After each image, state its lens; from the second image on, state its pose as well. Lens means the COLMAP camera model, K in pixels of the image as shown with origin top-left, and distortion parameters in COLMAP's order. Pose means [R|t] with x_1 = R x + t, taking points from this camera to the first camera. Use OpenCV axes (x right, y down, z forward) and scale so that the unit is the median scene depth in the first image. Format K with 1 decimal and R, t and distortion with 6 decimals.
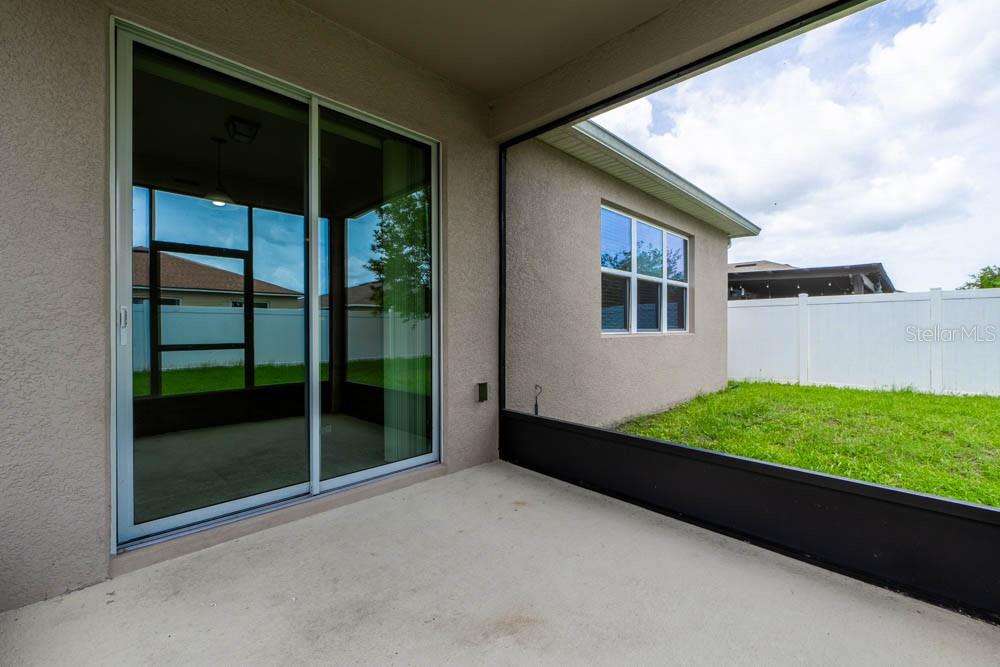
lens RADIAL K [[414.5, 0, 500.0], [0, 414.5, 333.5], [0, 0, 1]] dist [-0.001569, -0.000098]
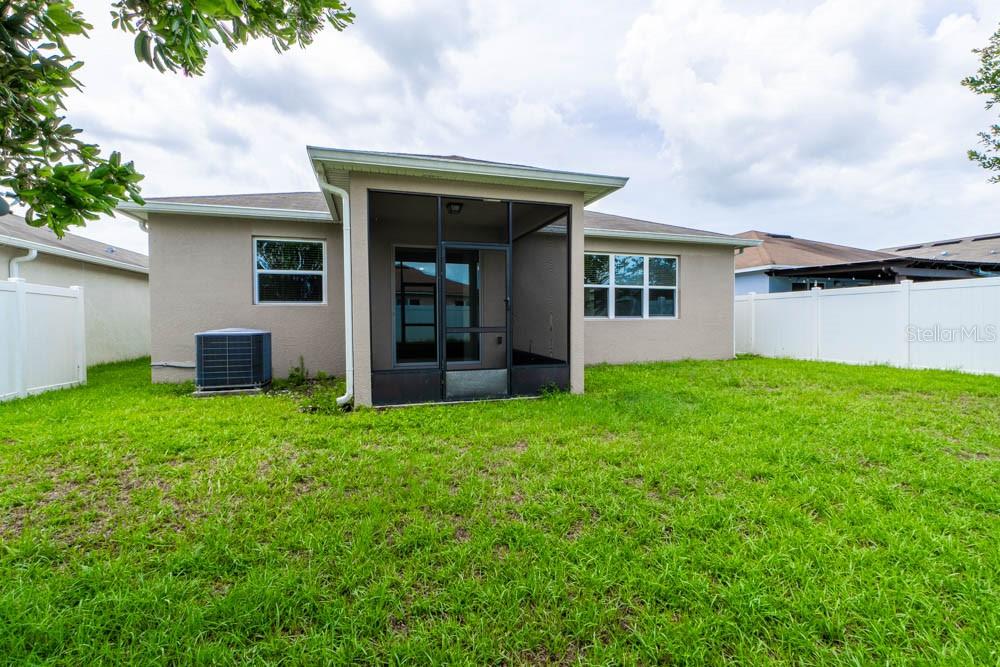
lens RADIAL K [[430.6, 0, 497.2], [0, 430.6, 329.3], [0, 0, 1]] dist [-0.001989, -0.000398]
pose [[0.885120, 0.014477, -0.465137, 0.659142], [-0.002610, 0.999655, 0.026147, -0.000928], [0.465355, -0.021929, 0.884852, -0.774508]]
